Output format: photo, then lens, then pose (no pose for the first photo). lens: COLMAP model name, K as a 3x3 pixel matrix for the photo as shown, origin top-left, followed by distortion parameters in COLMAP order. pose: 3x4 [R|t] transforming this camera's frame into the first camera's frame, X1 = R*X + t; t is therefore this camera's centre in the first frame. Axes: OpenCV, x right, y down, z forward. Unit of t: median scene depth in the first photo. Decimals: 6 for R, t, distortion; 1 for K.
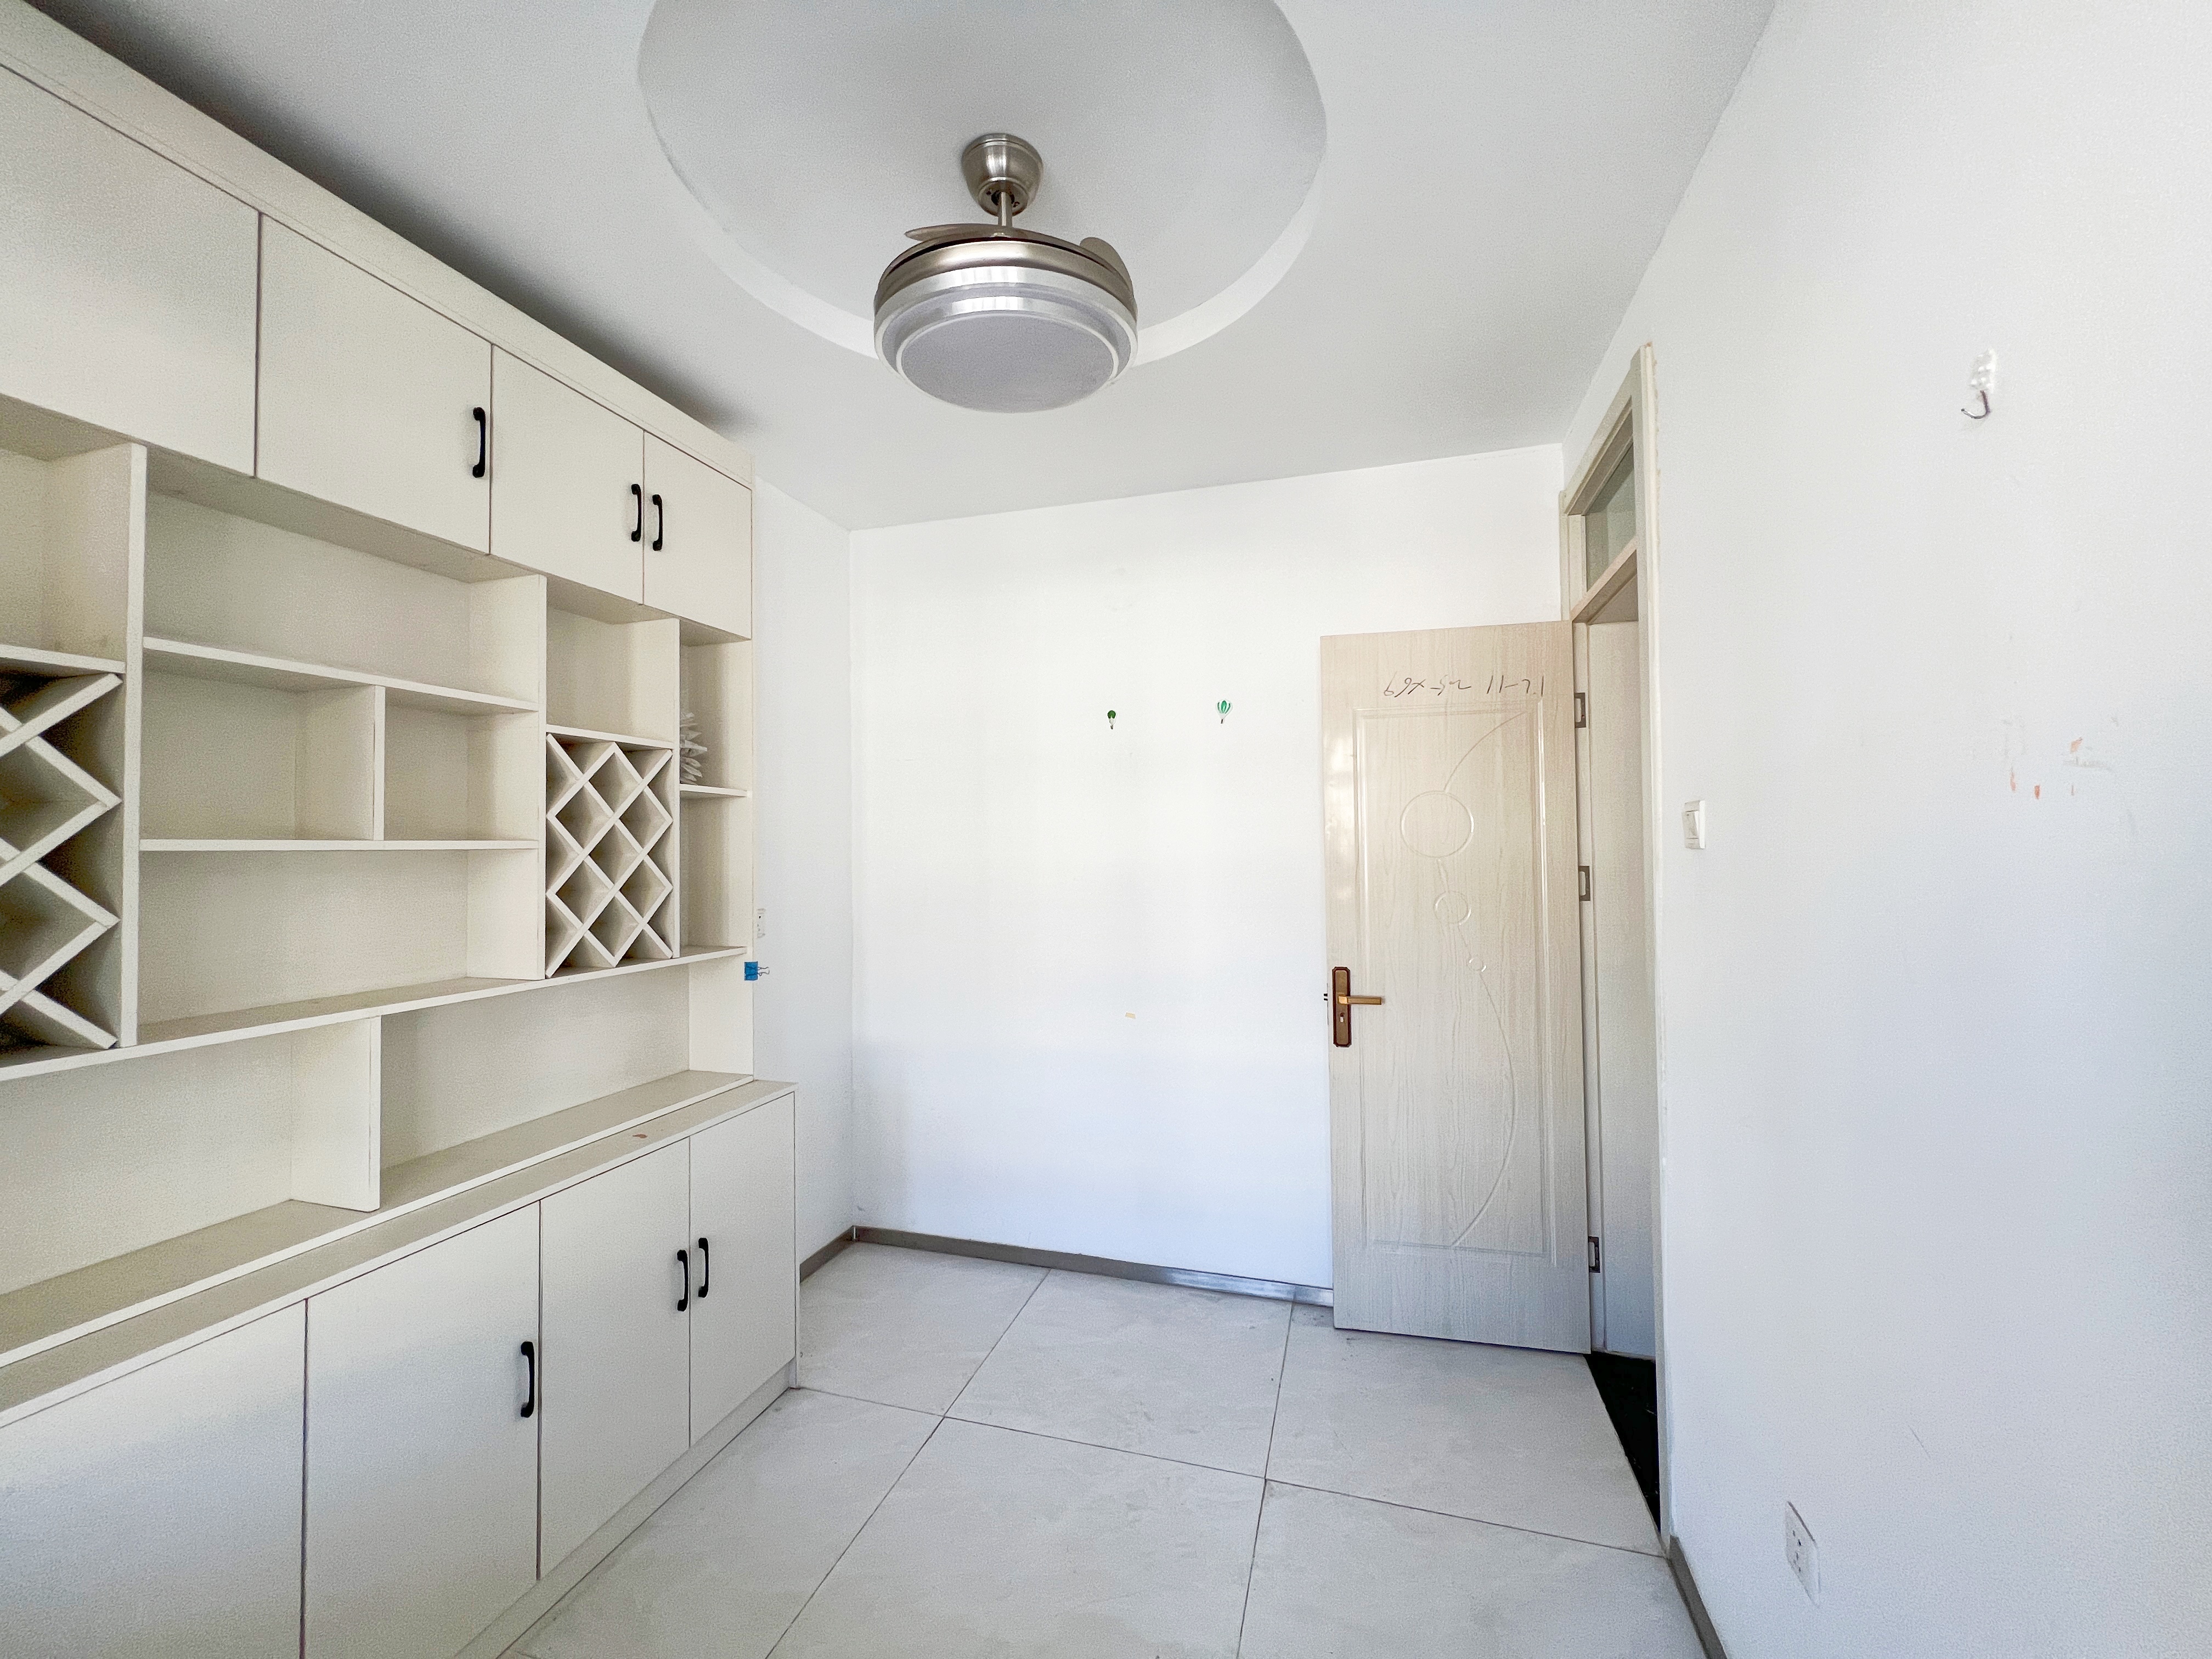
lens RADIAL K [[872.5, 0, 1092.7], [0, 872.5, 834.1], [0, 0, 1]] dist [-0.005385, -0.000357]
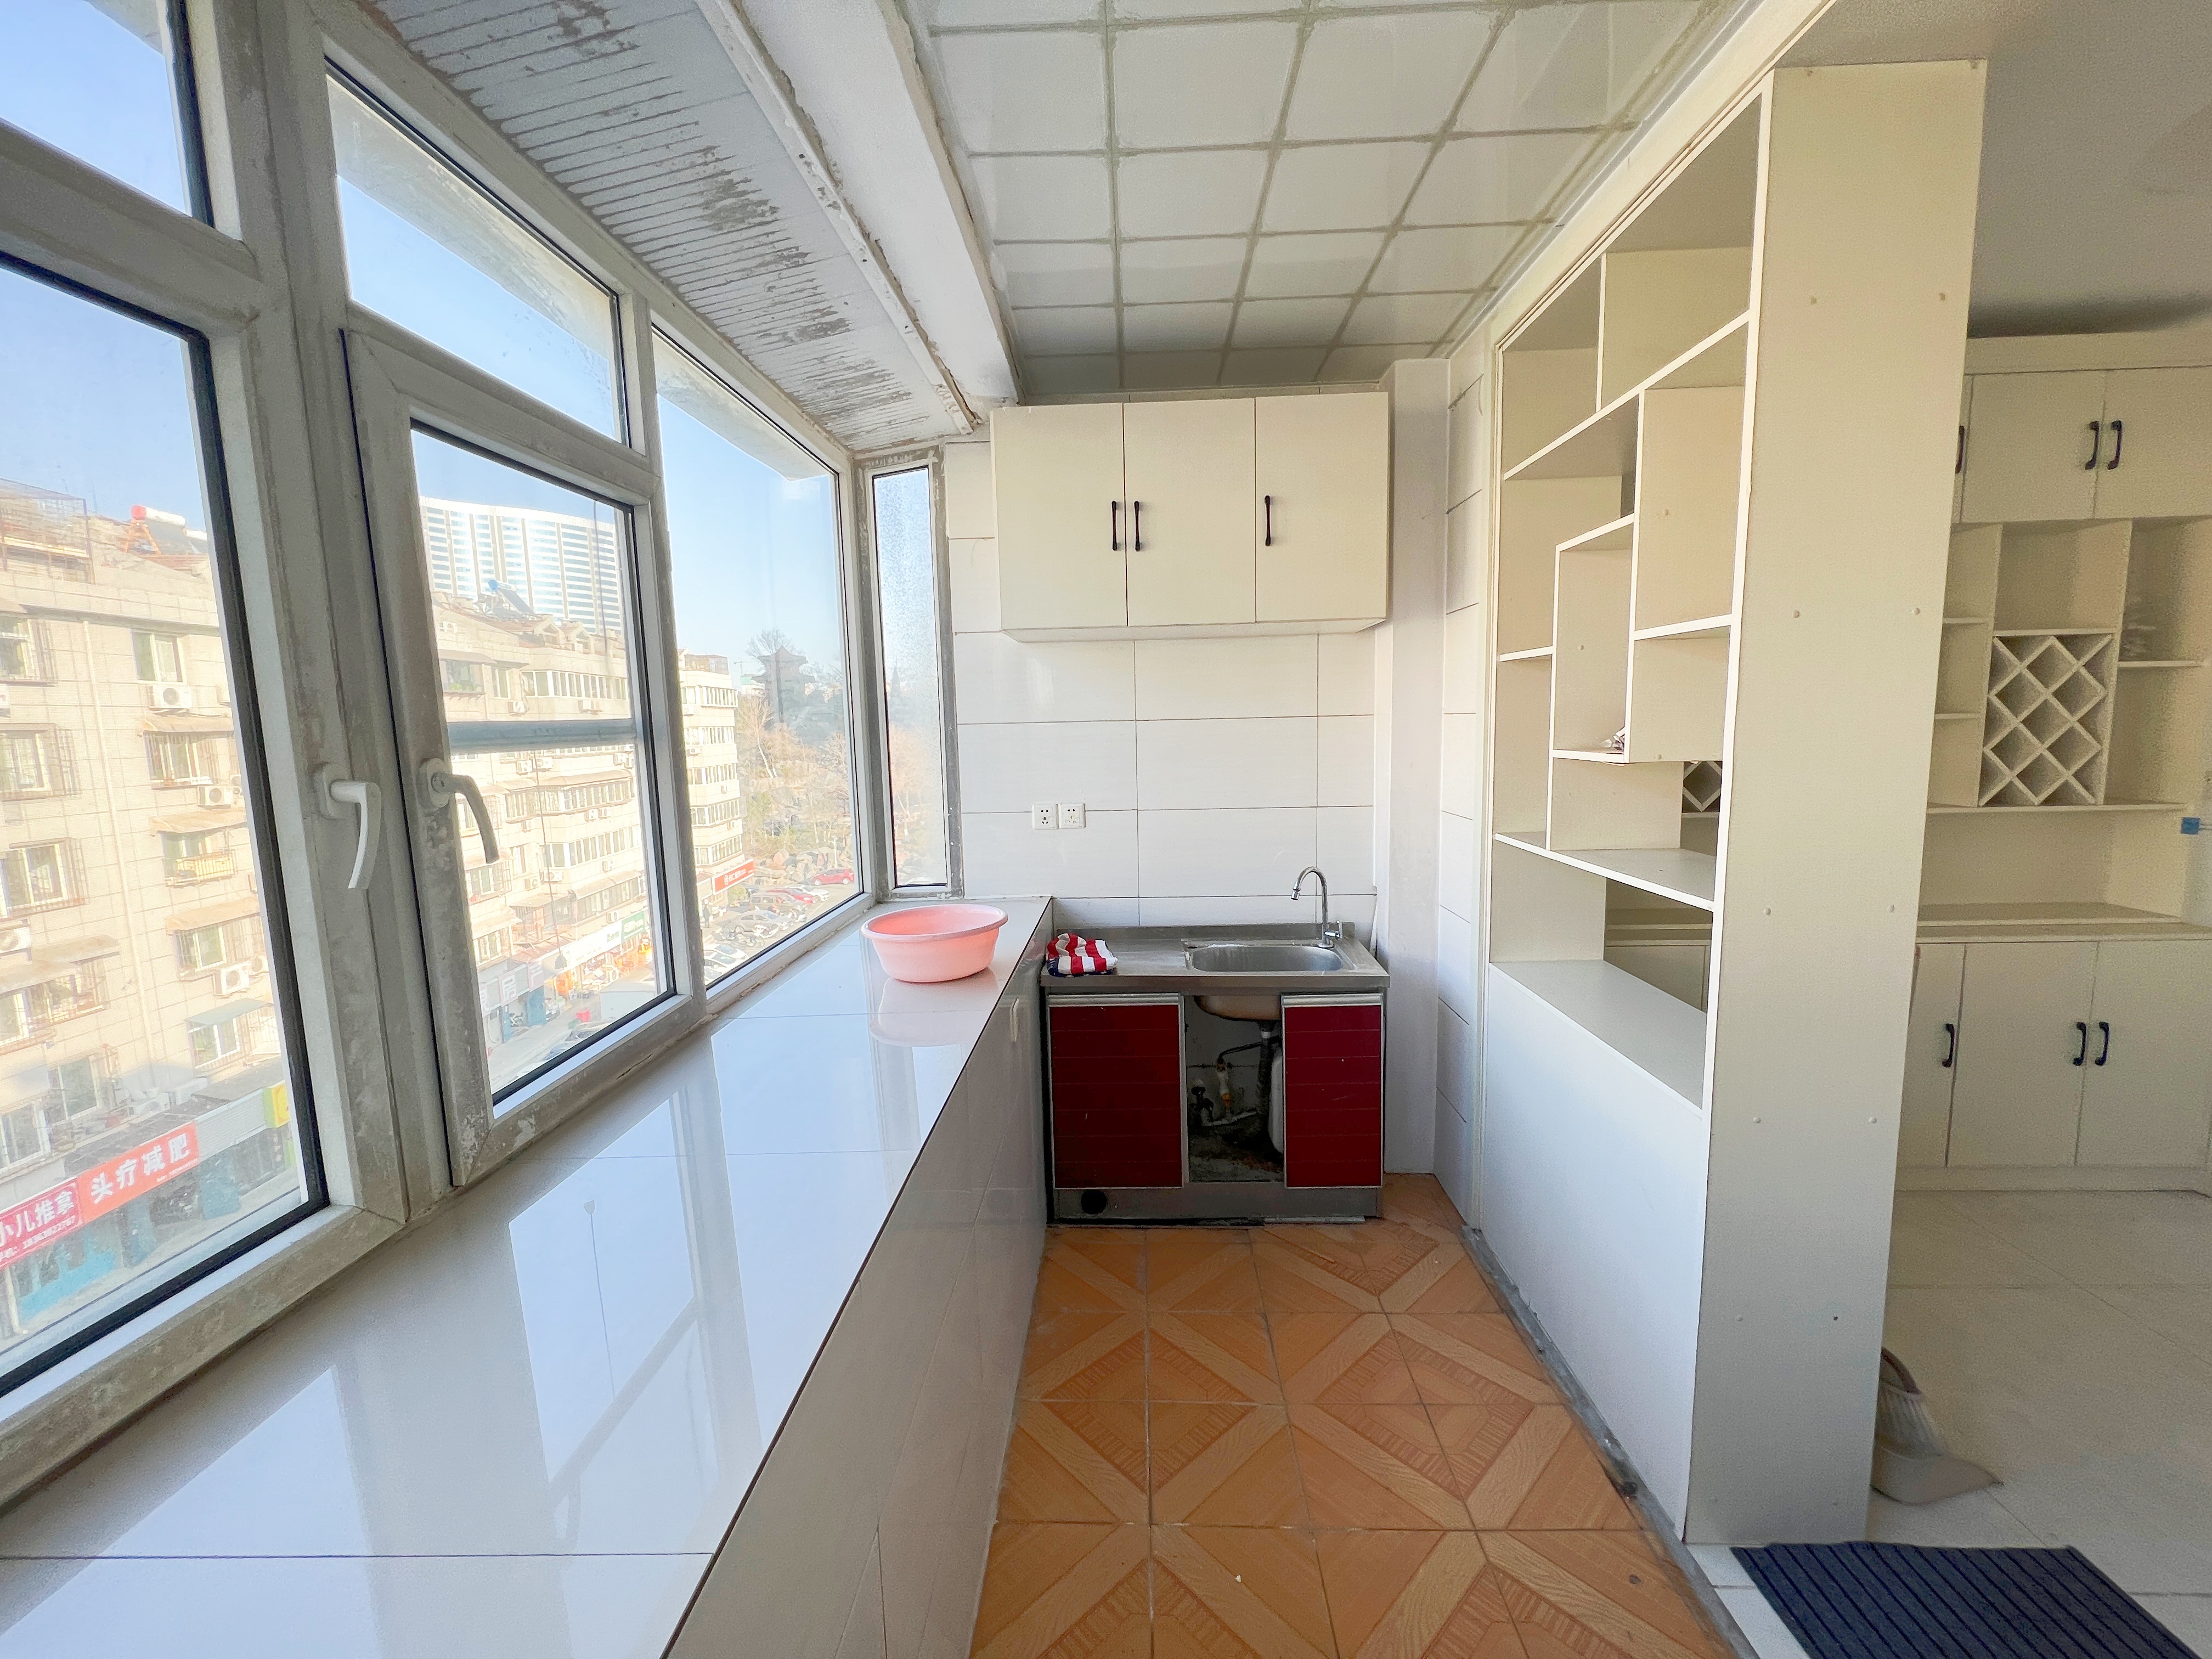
lens RADIAL K [[872.5, 0, 1093.4], [0, 872.5, 833.5], [0, 0, 1]] dist [-0.005385, -0.000357]
pose [[0.258400, 0.112223, -0.959498, 0.363014], [0.040206, 0.991120, 0.126749, -0.033166], [0.965201, -0.071329, 0.251593, -0.746249]]
